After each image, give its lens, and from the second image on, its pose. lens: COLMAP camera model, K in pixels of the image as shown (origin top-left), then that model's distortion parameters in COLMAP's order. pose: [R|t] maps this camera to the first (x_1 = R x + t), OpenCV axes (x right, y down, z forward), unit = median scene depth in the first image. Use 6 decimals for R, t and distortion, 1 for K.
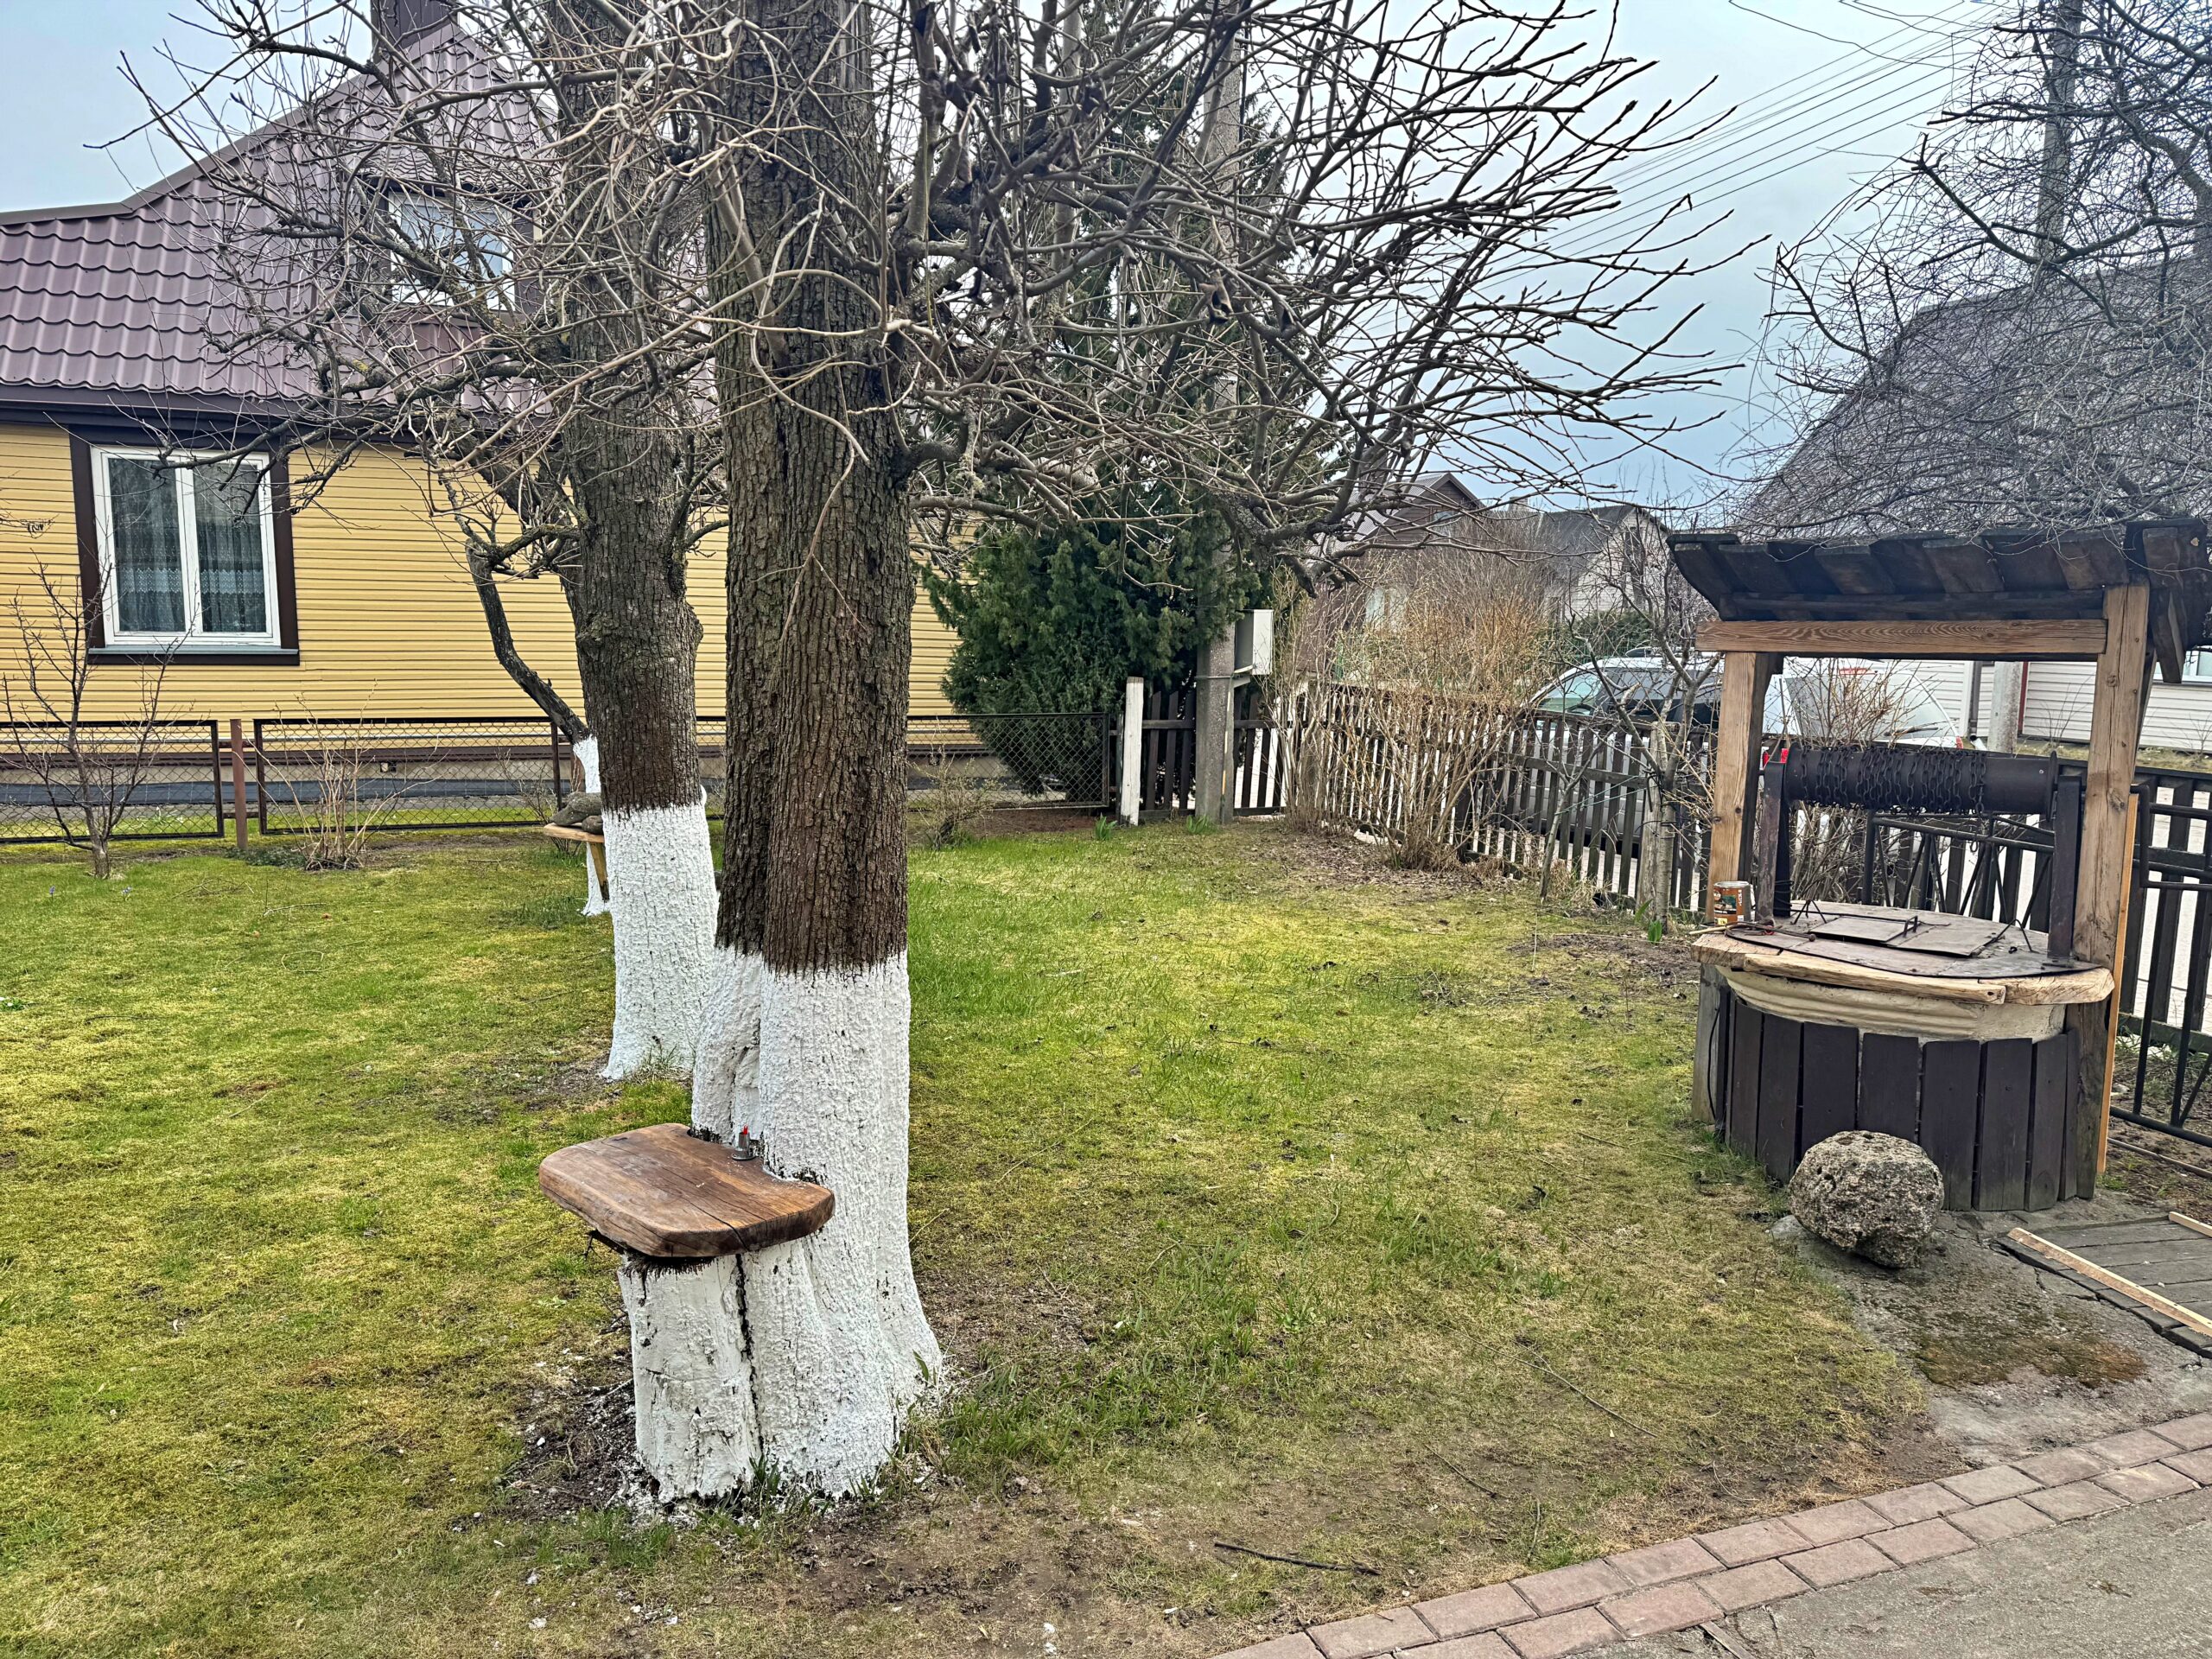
lens RADIAL K [[1616.6, 0, 1106.0], [0, 1616.6, 829.5], [0, 0, 1]] dist [0.008357, -0.001863]
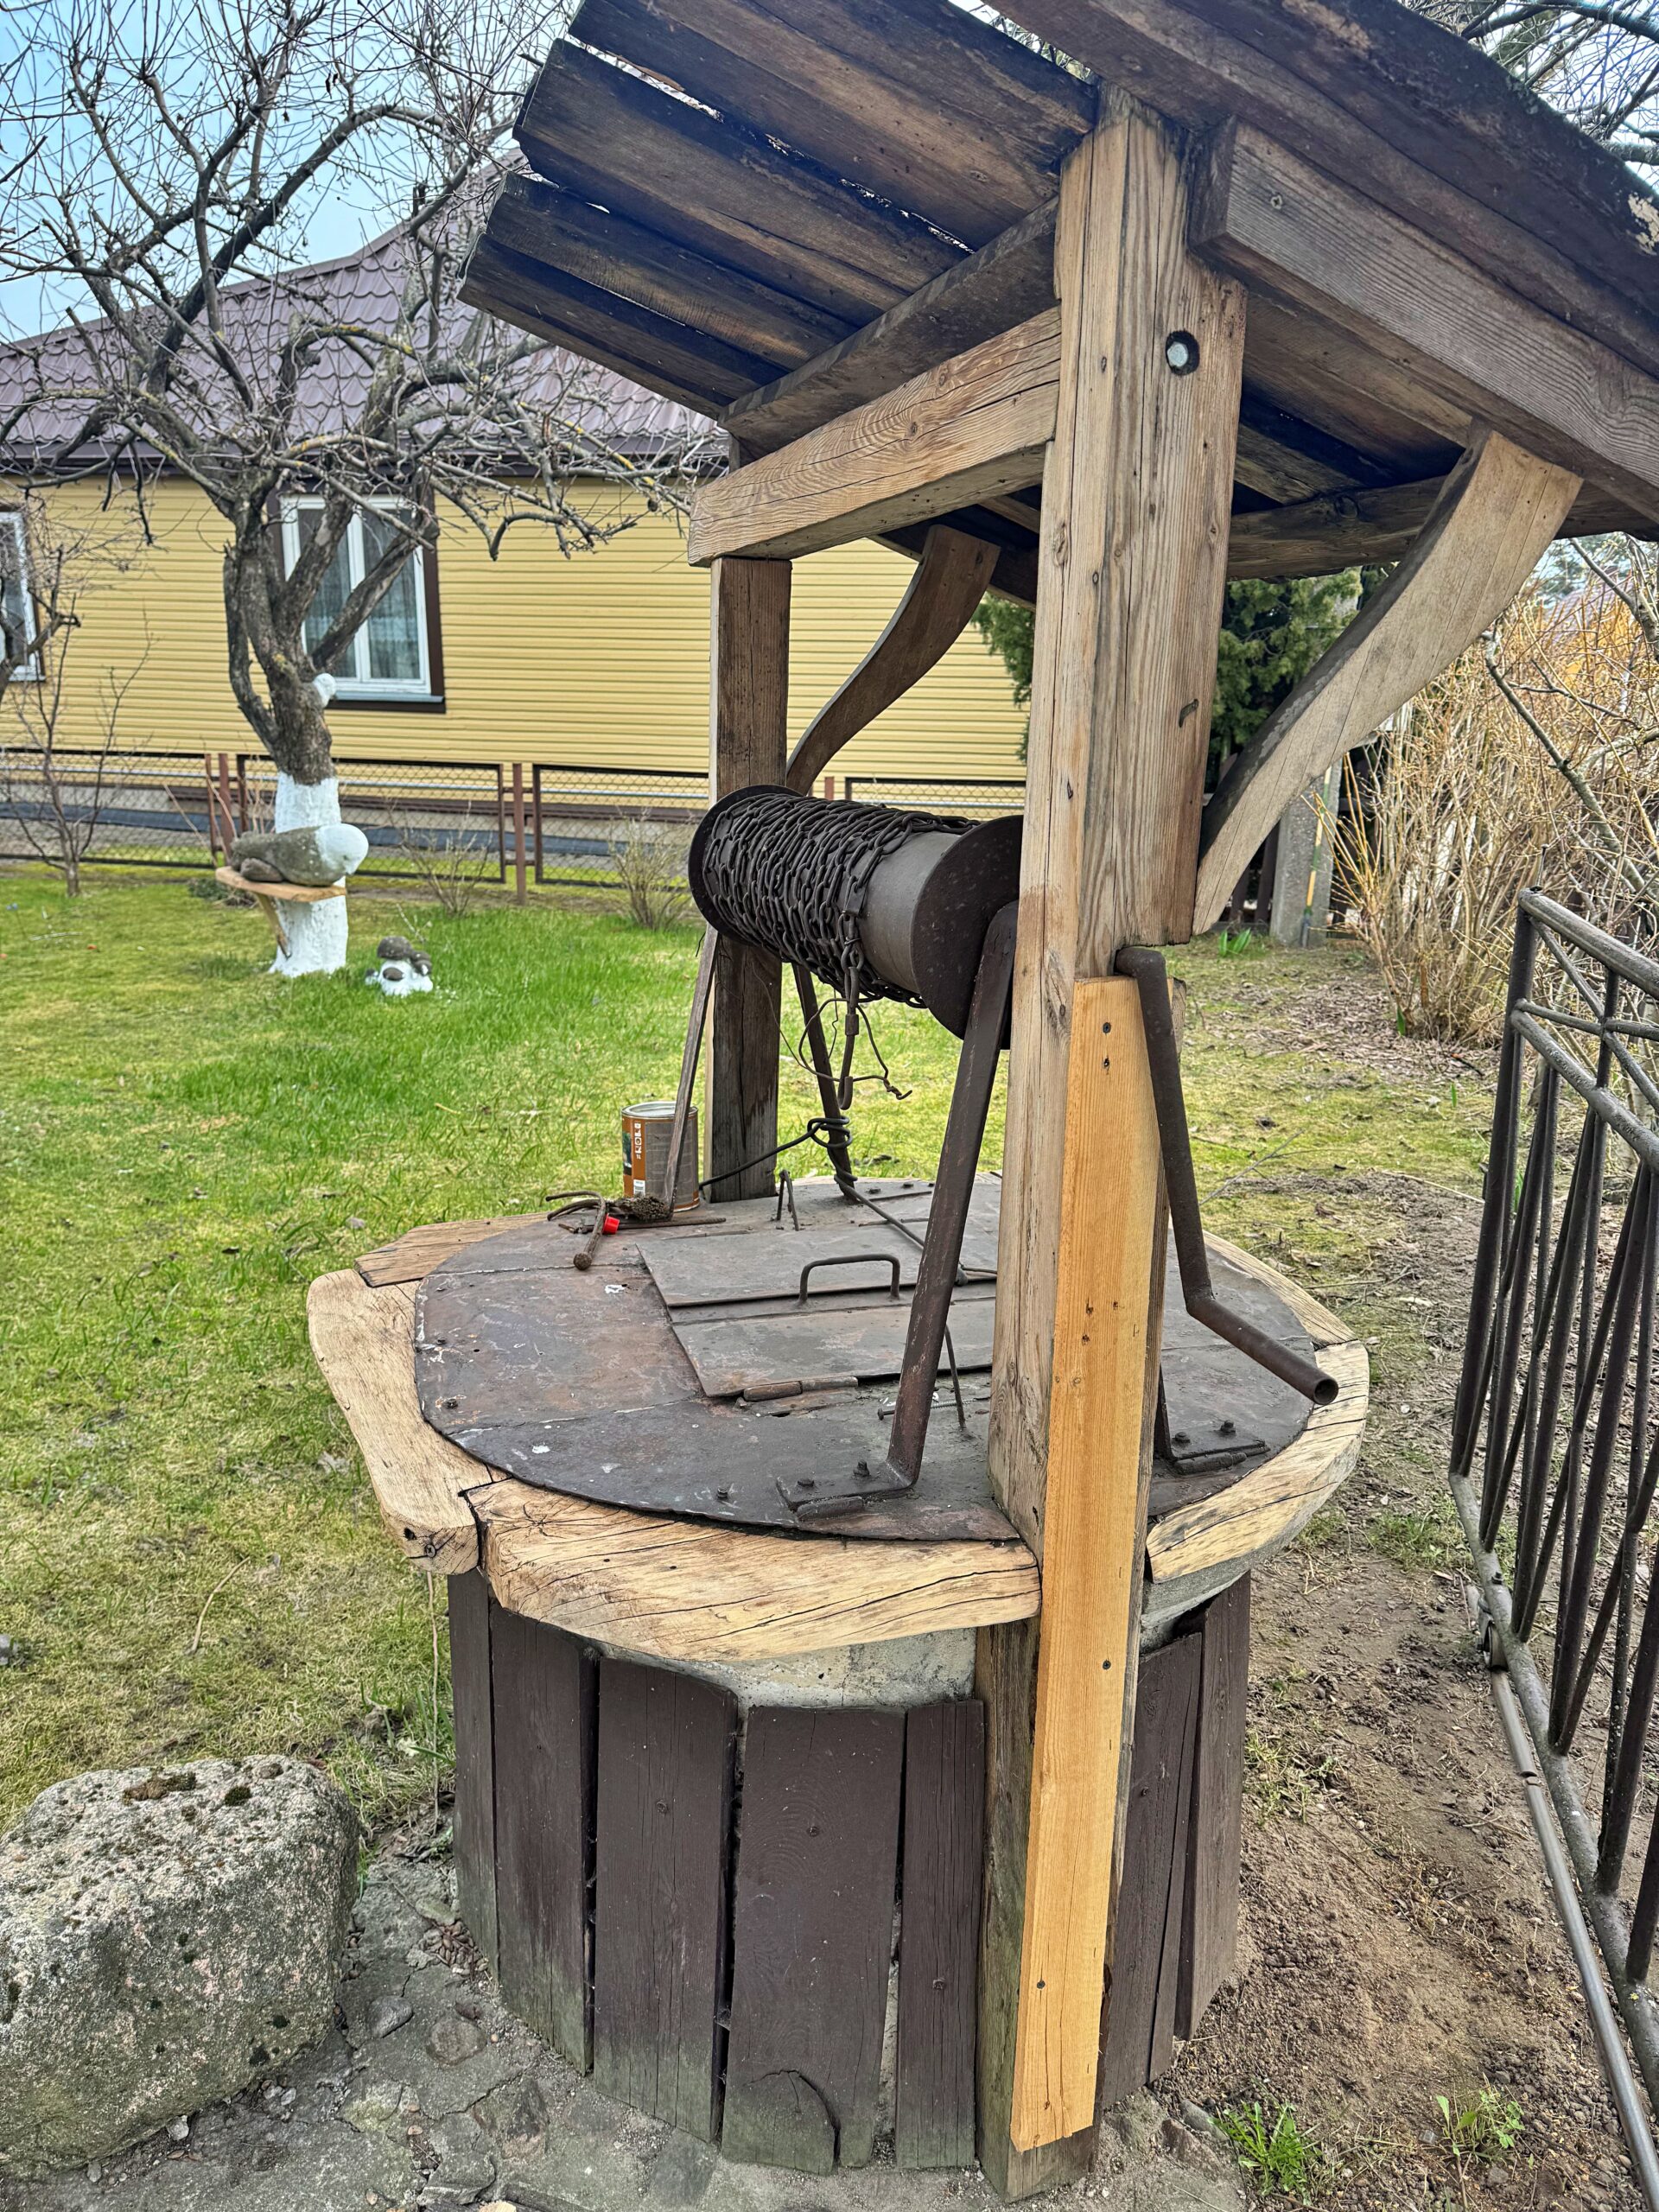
lens RADIAL K [[1616.6, 0, 829.5], [0, 1616.6, 1106.0], [0, 0, 1]] dist [0.008357, -0.001863]
pose [[0.817804, 0.151030, -0.555326, 0.300081], [-0.089337, 0.986569, 0.136751, -0.018638], [0.568521, -0.062224, 0.820312, 0.289725]]
